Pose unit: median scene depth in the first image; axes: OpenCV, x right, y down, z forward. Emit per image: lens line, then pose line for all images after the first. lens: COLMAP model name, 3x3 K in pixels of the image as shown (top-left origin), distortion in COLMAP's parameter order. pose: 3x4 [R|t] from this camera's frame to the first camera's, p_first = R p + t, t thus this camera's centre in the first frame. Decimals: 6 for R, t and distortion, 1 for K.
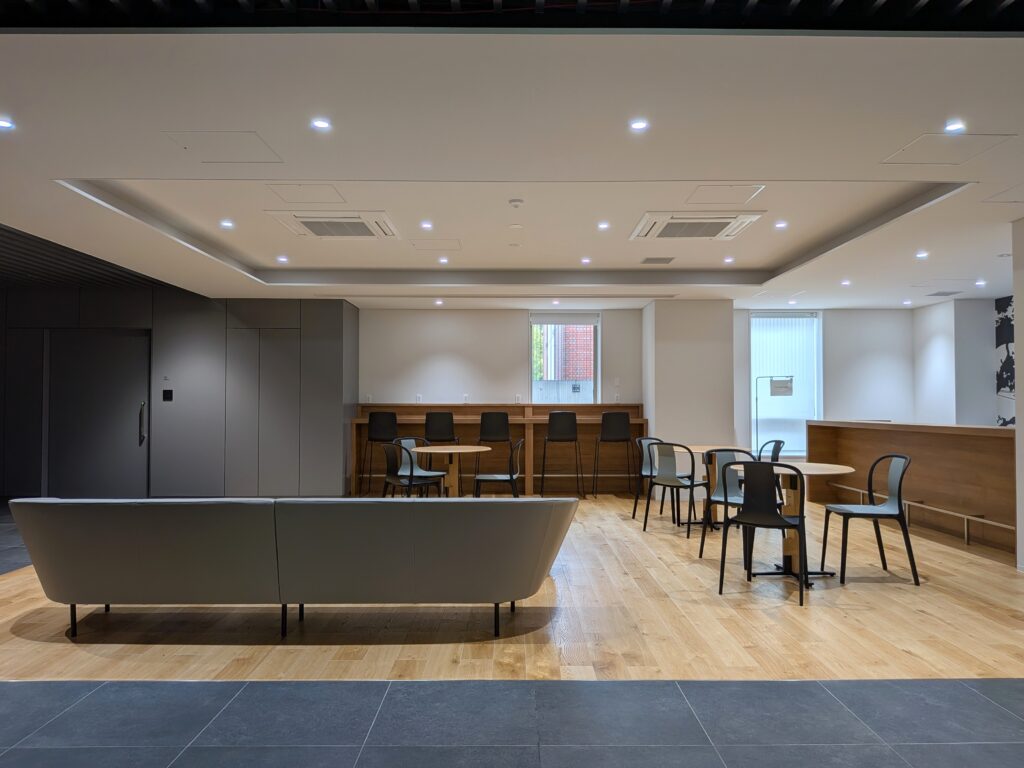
lens RADIAL K [[734.3, 0, 511.2], [0, 734.3, 391.8], [0, 0, 1]] dist [0.023022, -0.009069]
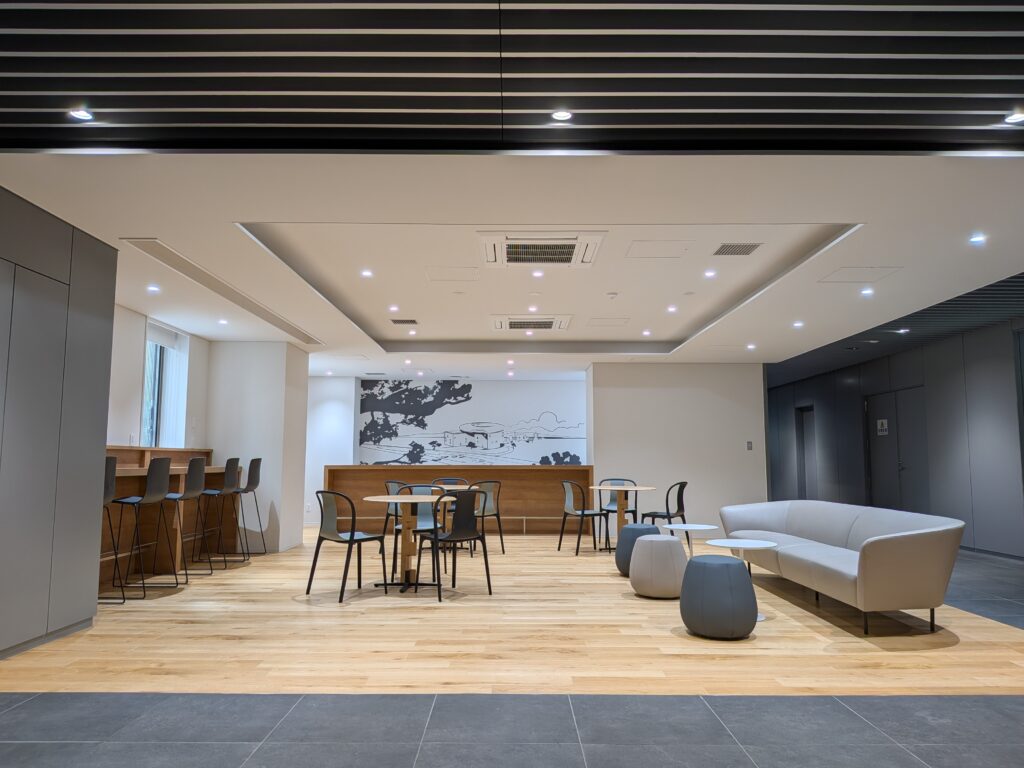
lens RADIAL K [[734.3, 0, 515.1], [0, 734.3, 387.1], [0, 0, 1]] dist [0.023022, -0.009069]
pose [[-0.027569, 0.096633, 0.994938, -0.744311], [-0.024554, 0.994951, -0.097314, 0.020345], [-0.999318, -0.027113, -0.025057, 0.704315]]
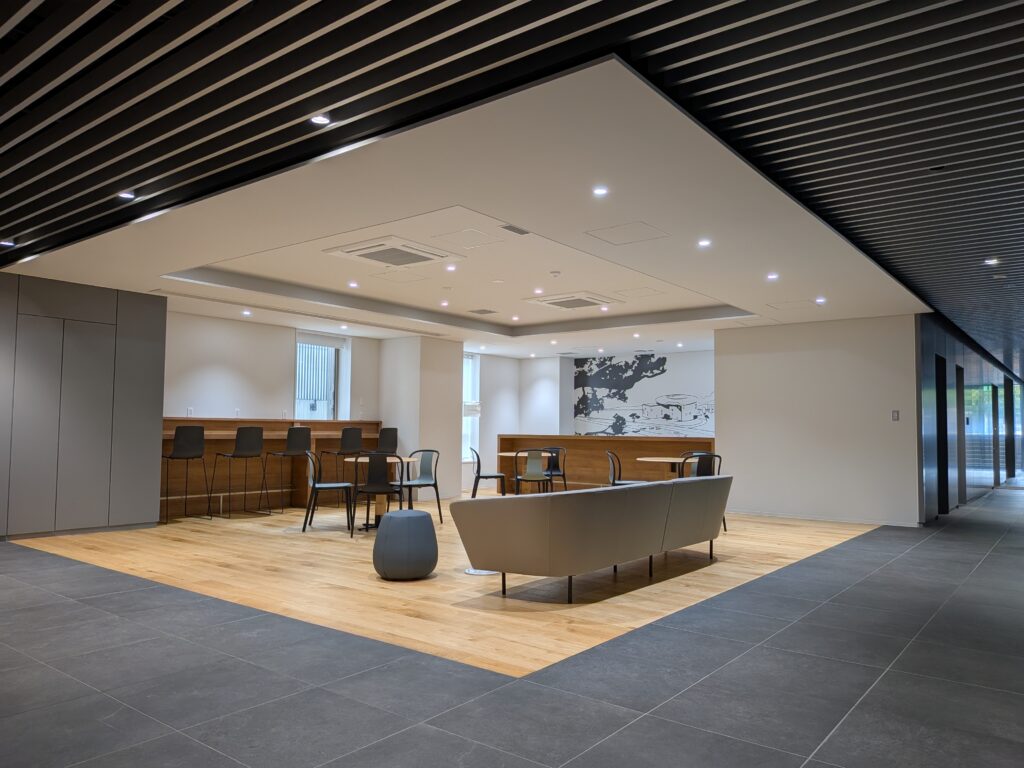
lens RADIAL K [[734.3, 0, 517.3], [0, 734.3, 377.0], [0, 0, 1]] dist [0.023022, -0.009069]
pose [[0.597844, 0.061986, 0.799212, -0.655620], [-0.026531, 0.997990, -0.057557, 0.008599], [-0.801173, 0.013206, 0.598287, 0.144301]]
